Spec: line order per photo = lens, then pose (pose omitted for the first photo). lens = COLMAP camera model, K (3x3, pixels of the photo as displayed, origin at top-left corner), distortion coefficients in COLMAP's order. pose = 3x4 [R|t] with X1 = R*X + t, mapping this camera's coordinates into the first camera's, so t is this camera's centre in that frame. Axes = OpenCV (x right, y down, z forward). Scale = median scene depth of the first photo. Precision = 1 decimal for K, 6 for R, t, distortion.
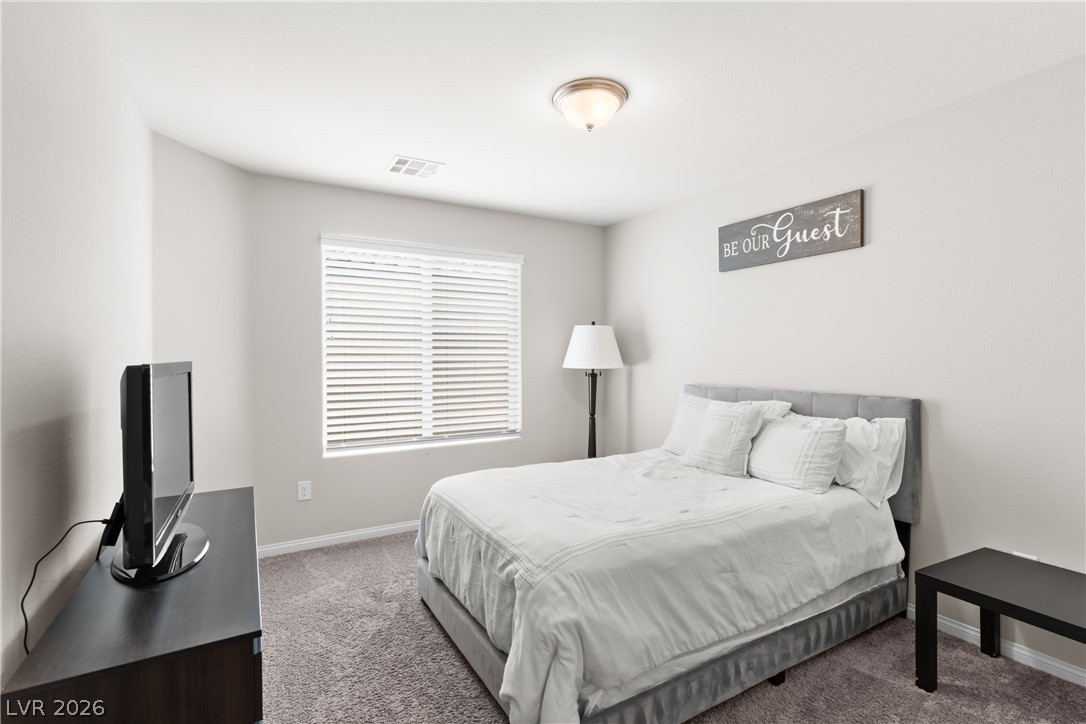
lens RADIAL K [[517.2, 0, 542.6], [0, 517.2, 360.9], [0, 0, 1]] dist [-0.004387, -0.000802]
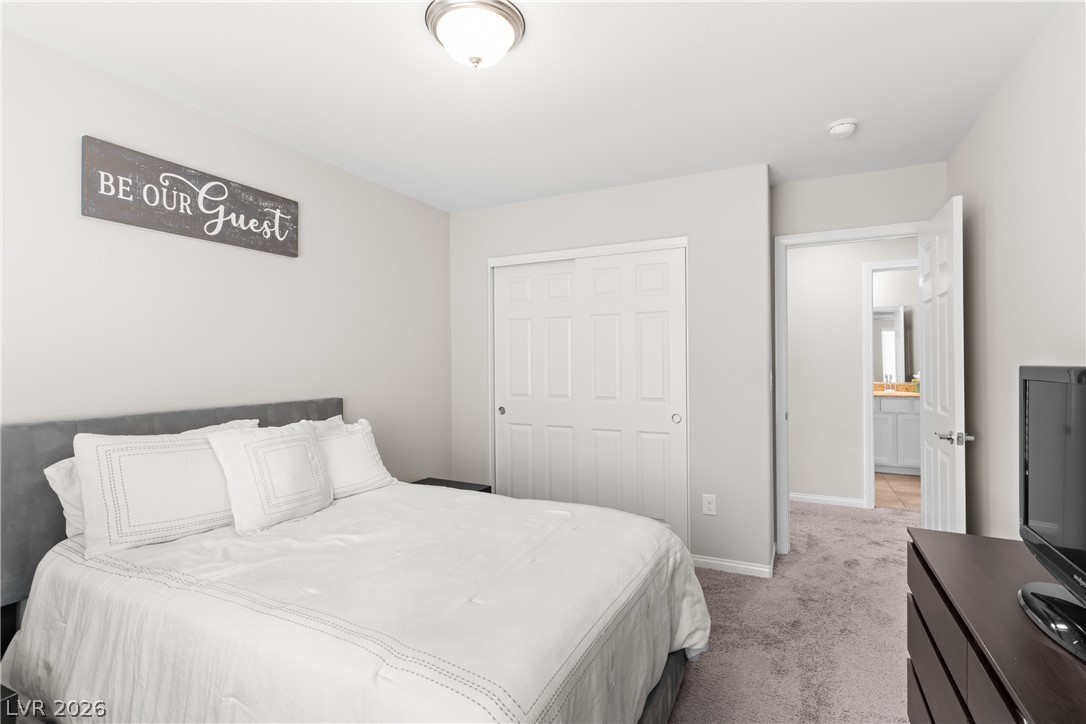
lens RADIAL K [[517.2, 0, 548.1], [0, 517.2, 357.5], [0, 0, 1]] dist [-0.004387, -0.000802]
pose [[-0.560568, 0.008976, 0.828060, -0.469305], [0.011526, 0.999929, -0.003037, -0.010785], [-0.828028, 0.007842, -0.560632, 1.051641]]
